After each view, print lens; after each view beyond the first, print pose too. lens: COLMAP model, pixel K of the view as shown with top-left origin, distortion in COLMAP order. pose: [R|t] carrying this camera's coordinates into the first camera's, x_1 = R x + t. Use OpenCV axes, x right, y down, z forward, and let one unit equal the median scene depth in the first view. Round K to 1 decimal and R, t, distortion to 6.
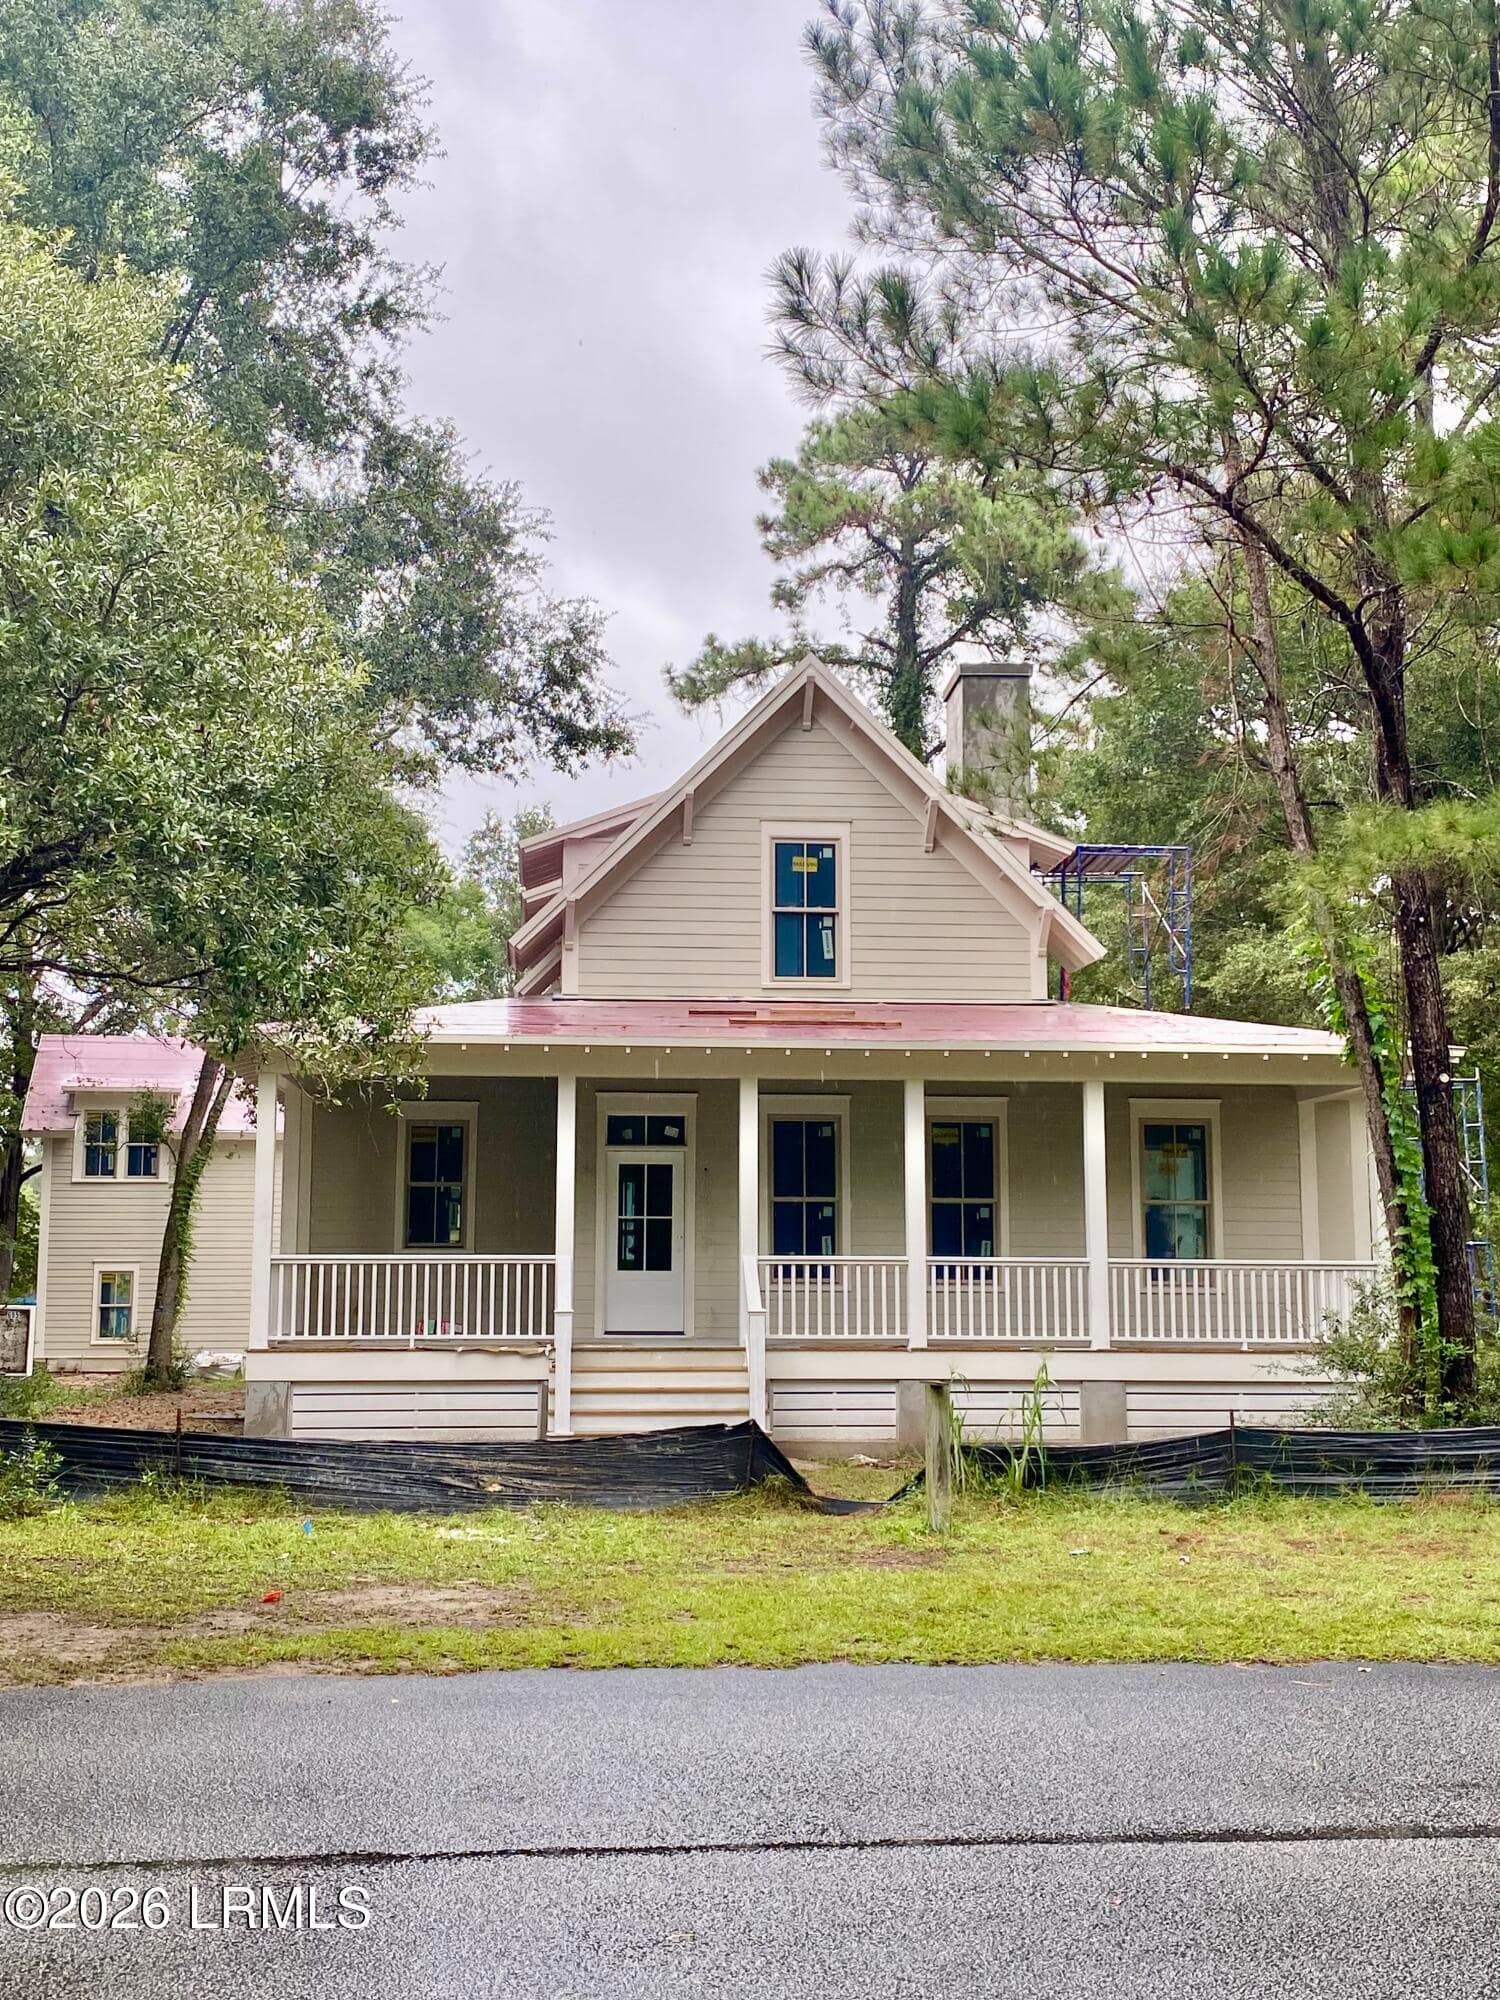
lens RADIAL K [[2238.2, 0, 778.9], [0, 2238.2, 998.9], [0, 0, 1]] dist [0.082574, -0.037642]
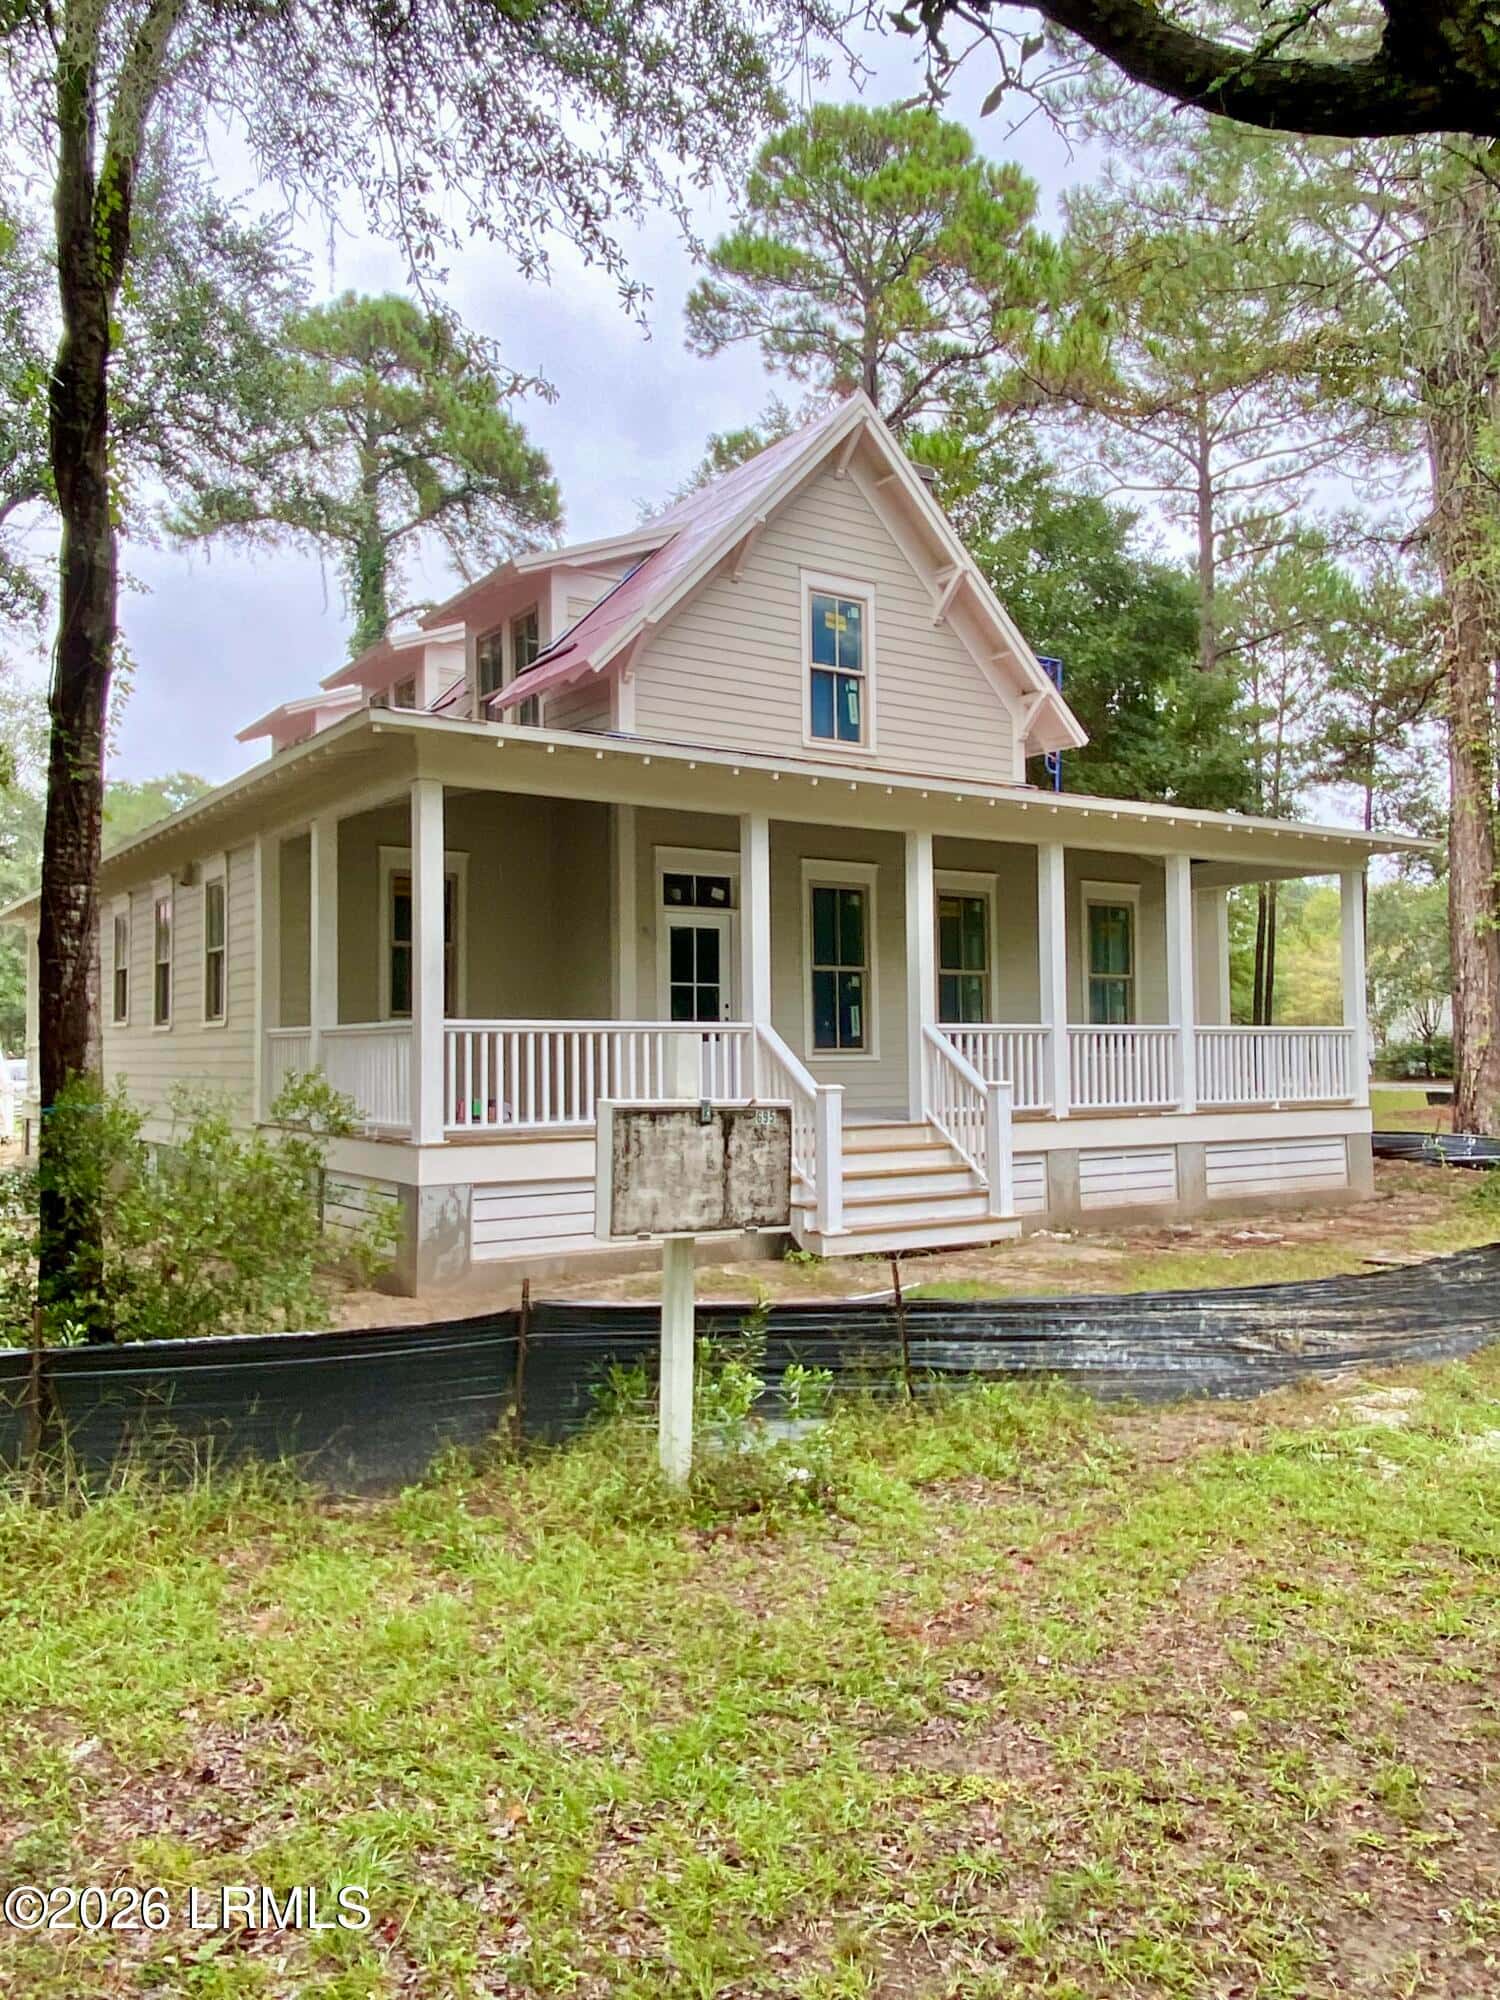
lens RADIAL K [[1472.6, 0, 750.0], [0, 1472.6, 1000.0], [0, 0, 1]] dist [0.069042, -0.088163]
pose [[0.883185, 0.008873, 0.468941, -0.321849], [-0.051102, 0.995689, 0.077404, 0.055097], [-0.466232, -0.092325, 0.879831, 0.449530]]
